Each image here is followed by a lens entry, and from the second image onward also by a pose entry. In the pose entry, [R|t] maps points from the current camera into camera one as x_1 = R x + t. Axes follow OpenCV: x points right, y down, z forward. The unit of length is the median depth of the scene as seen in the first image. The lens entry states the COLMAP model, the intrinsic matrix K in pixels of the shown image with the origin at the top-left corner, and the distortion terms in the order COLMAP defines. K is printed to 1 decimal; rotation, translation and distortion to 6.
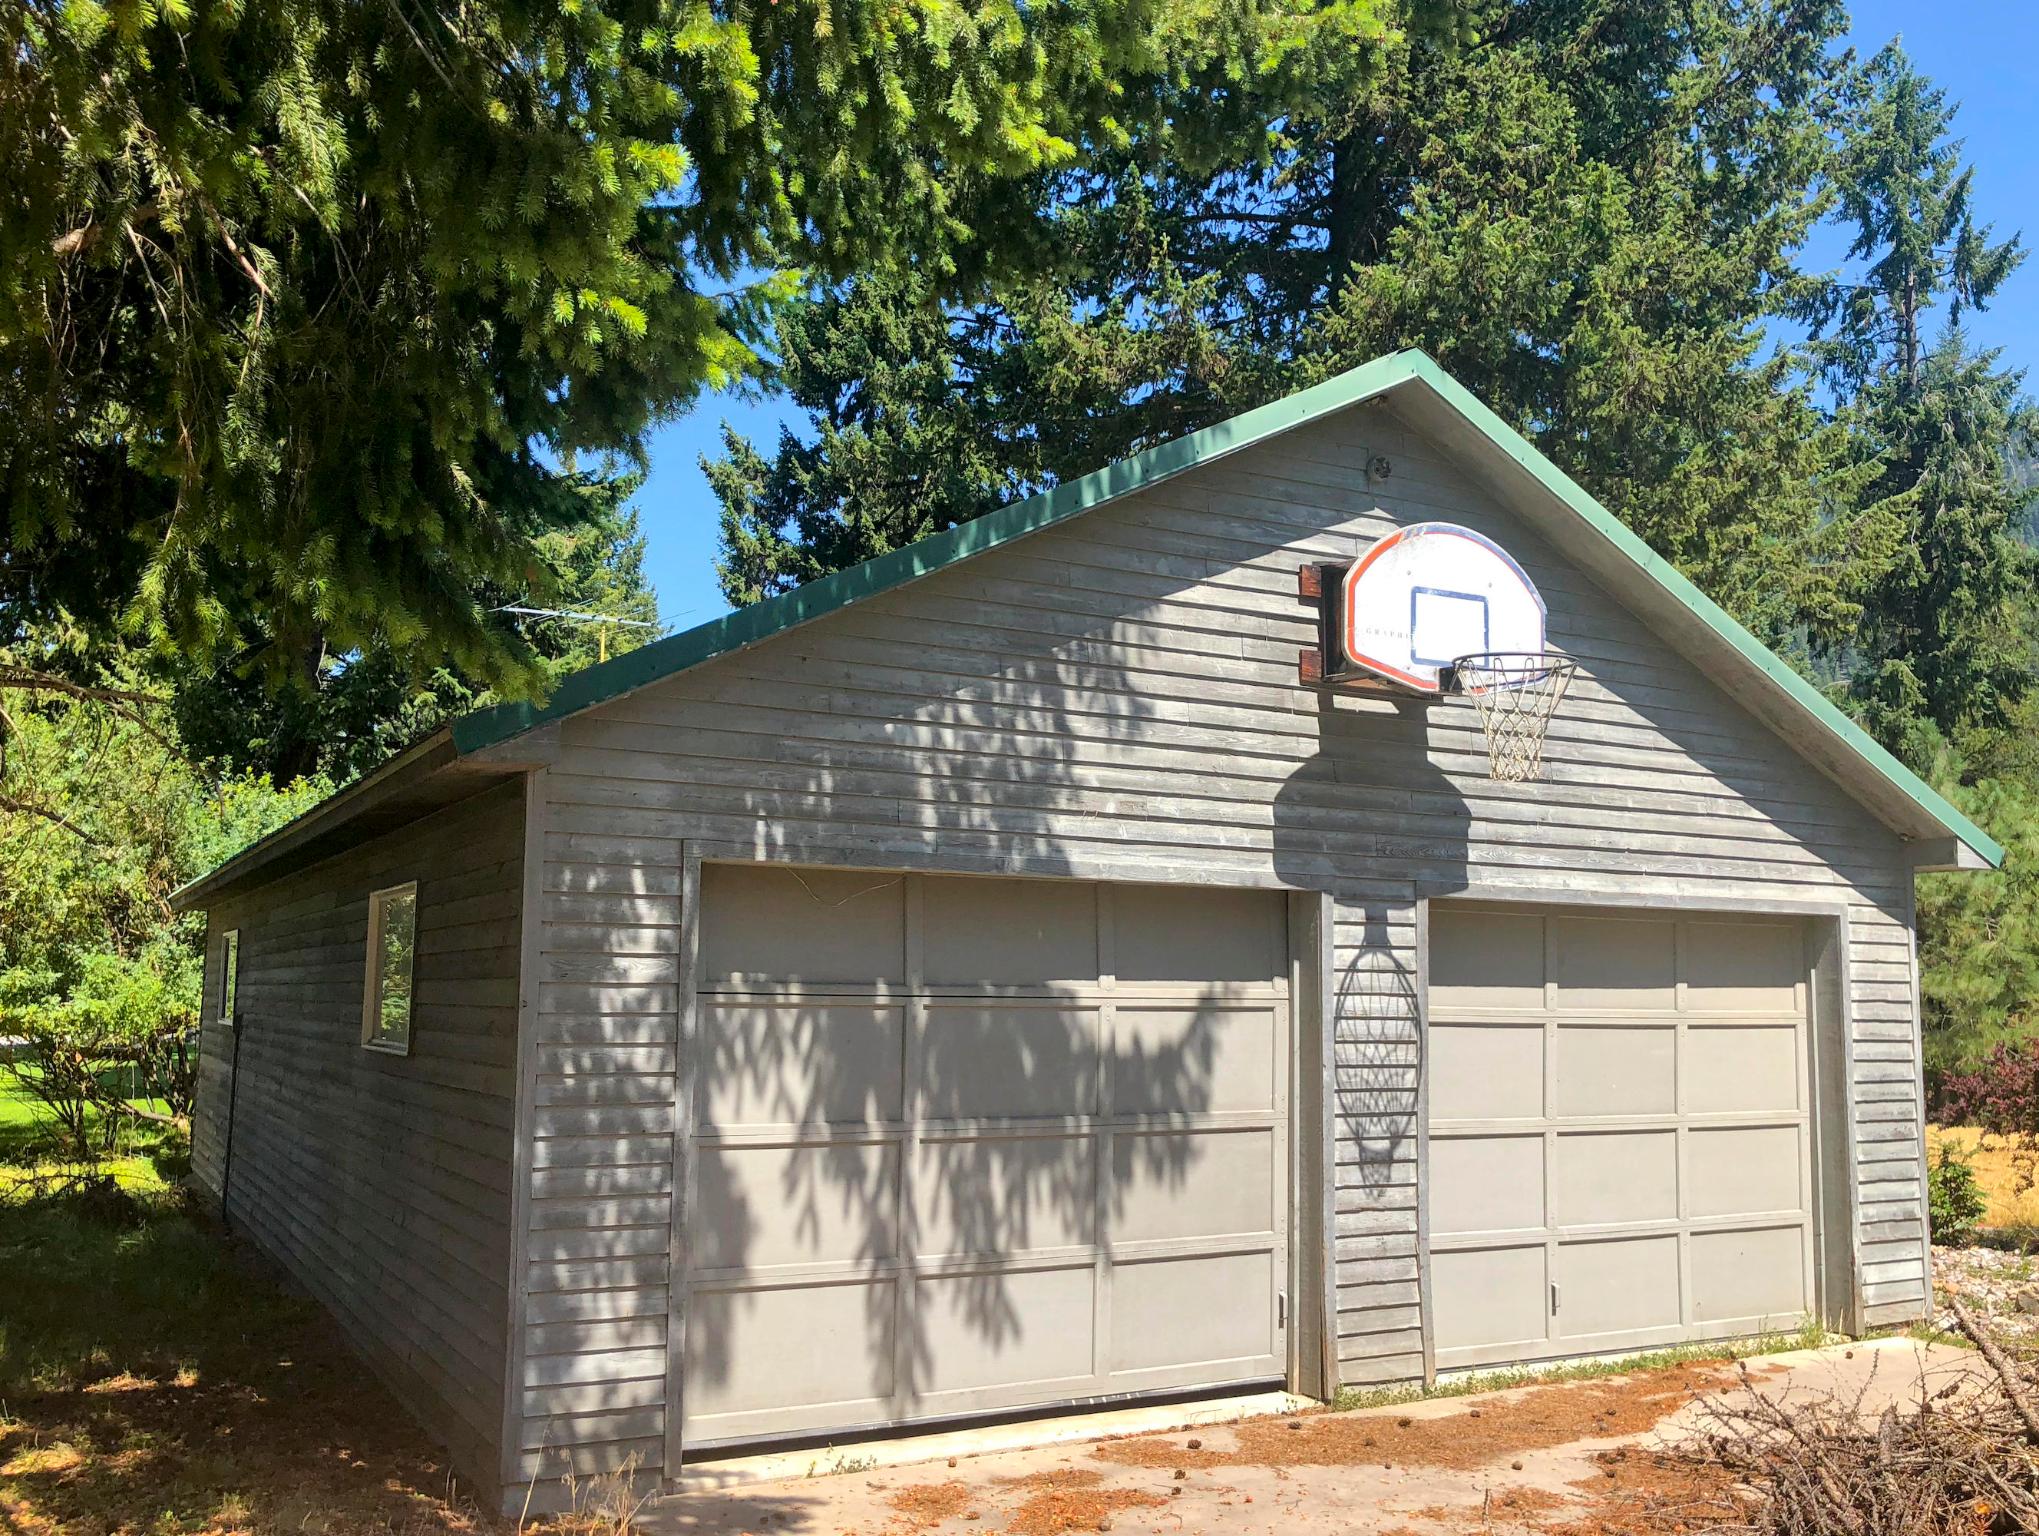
lens RADIAL K [[1723.8, 0, 1022.2], [0, 1723.8, 768.6], [0, 0, 1]] dist [0.016259, -0.008210]
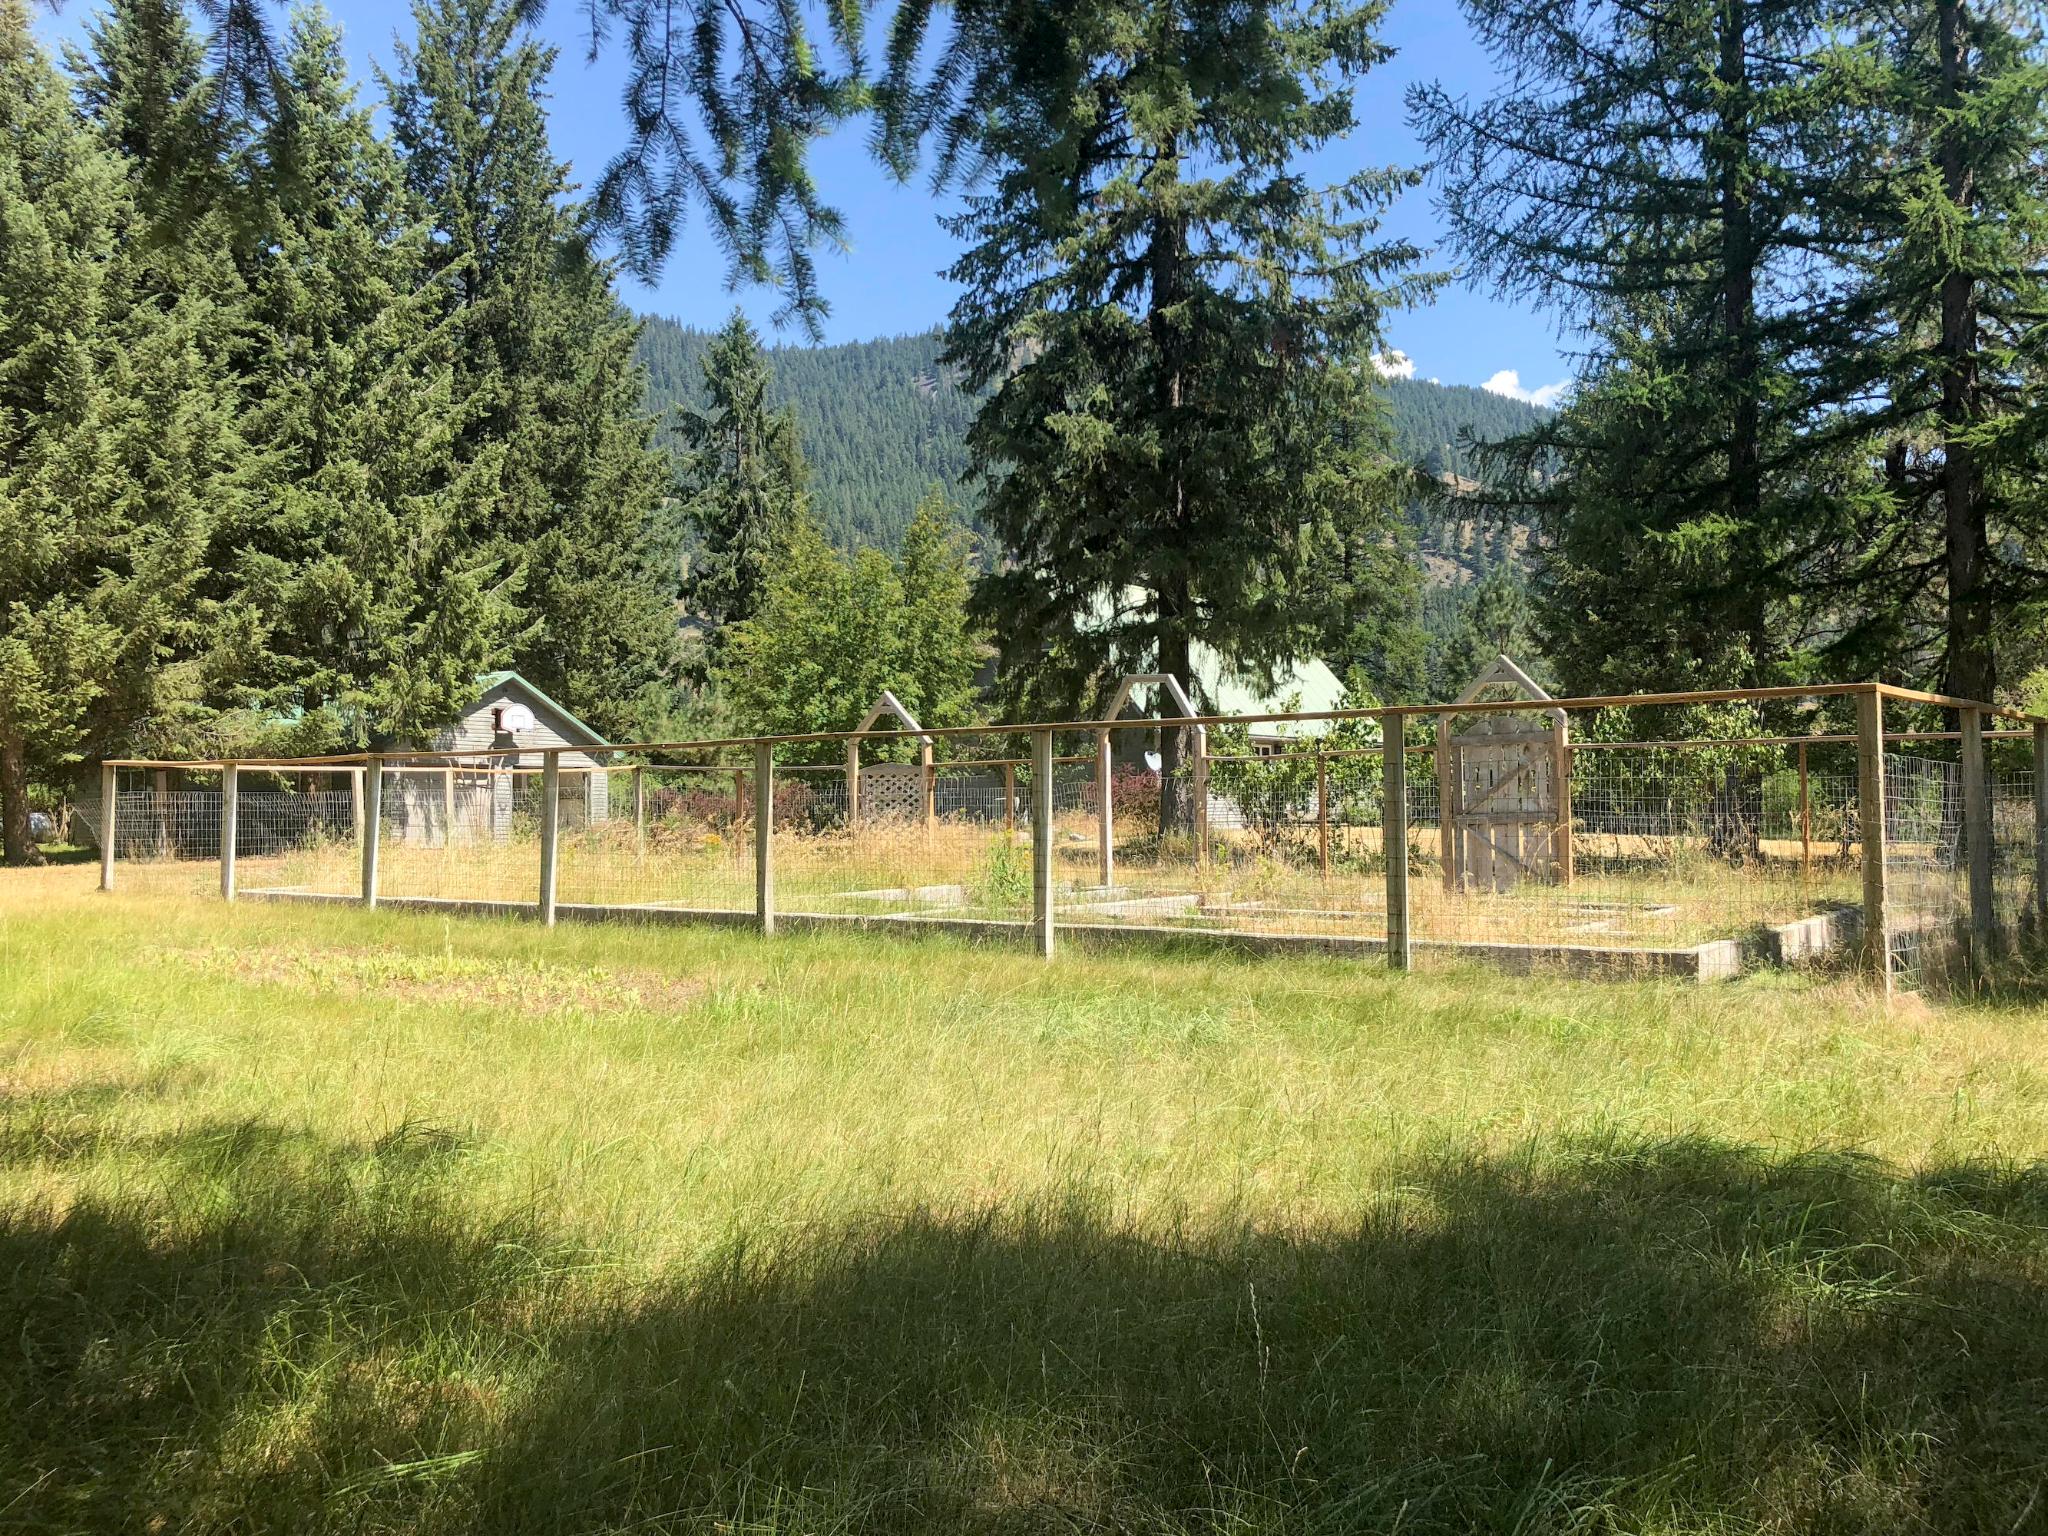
lens RADIAL K [[1657.0, 0, 1027.1], [0, 1657.0, 768.5], [0, 0, 1]] dist [0.017760, -0.039327]
pose [[0.840897, -0.004233, 0.541179, -0.226947], [-0.050288, 0.995032, 0.085923, -0.081538], [-0.538854, -0.099467, 0.836506, -0.787328]]
